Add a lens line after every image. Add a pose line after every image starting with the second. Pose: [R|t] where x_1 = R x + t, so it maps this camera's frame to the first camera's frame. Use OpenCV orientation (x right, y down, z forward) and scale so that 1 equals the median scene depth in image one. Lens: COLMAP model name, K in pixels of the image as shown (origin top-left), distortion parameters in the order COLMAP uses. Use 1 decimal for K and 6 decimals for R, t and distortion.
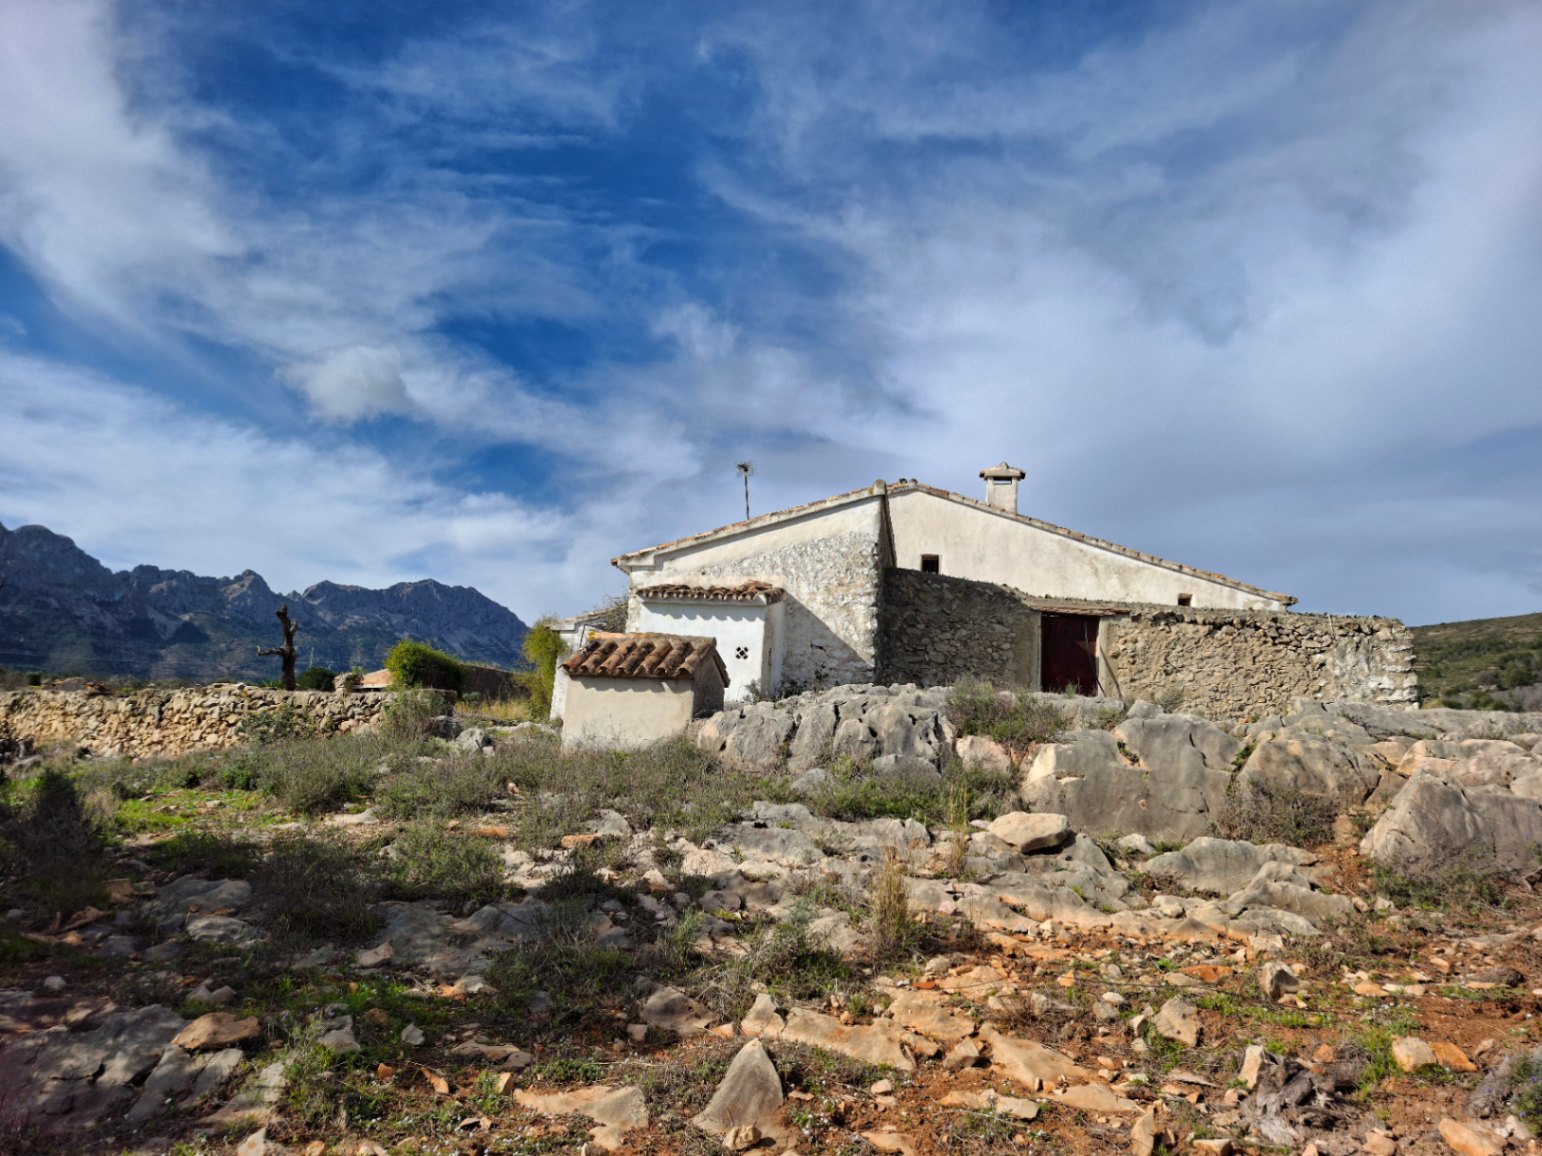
lens RADIAL K [[1051.9, 0, 775.4], [0, 1051.9, 558.1], [0, 0, 1]] dist [0.134319, -0.178837]
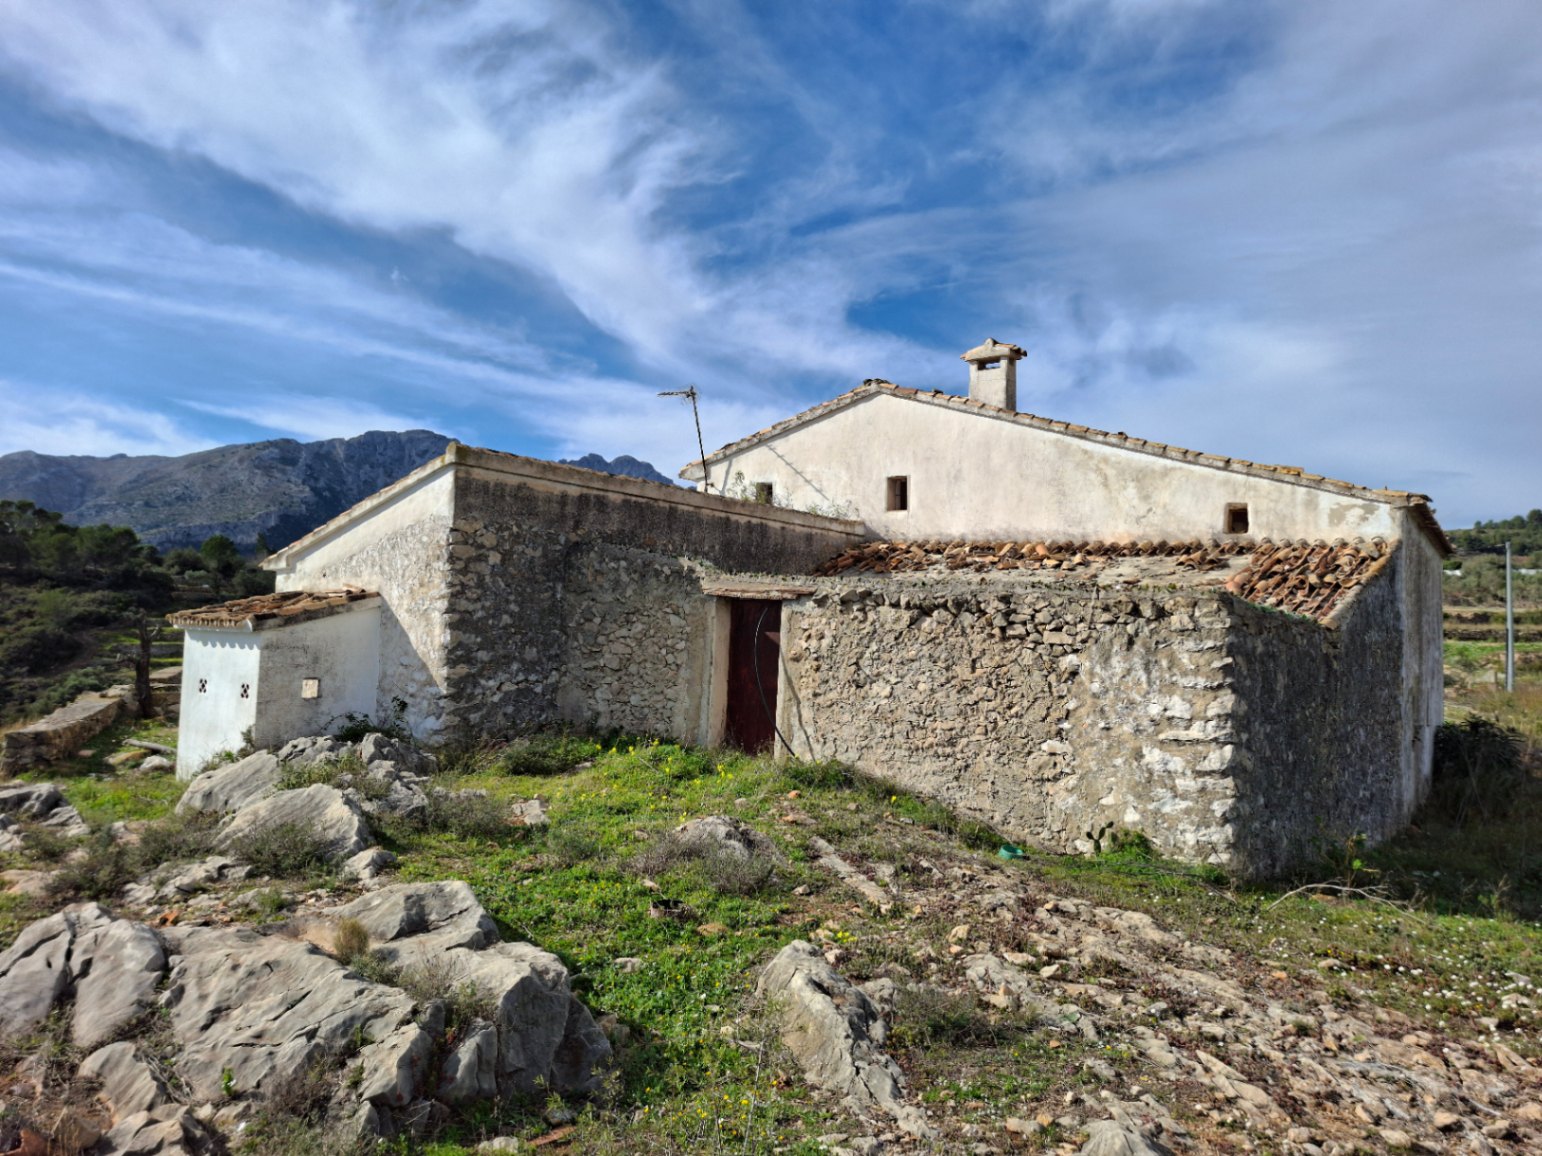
lens RADIAL K [[1051.9, 0, 775.4], [0, 1051.9, 558.1], [0, 0, 1]] dist [0.134319, -0.178837]
pose [[0.881516, -0.059634, -0.468372, 0.634769], [0.113267, 0.989734, 0.087164, -0.031961], [0.458366, -0.129887, 0.879221, 0.419665]]
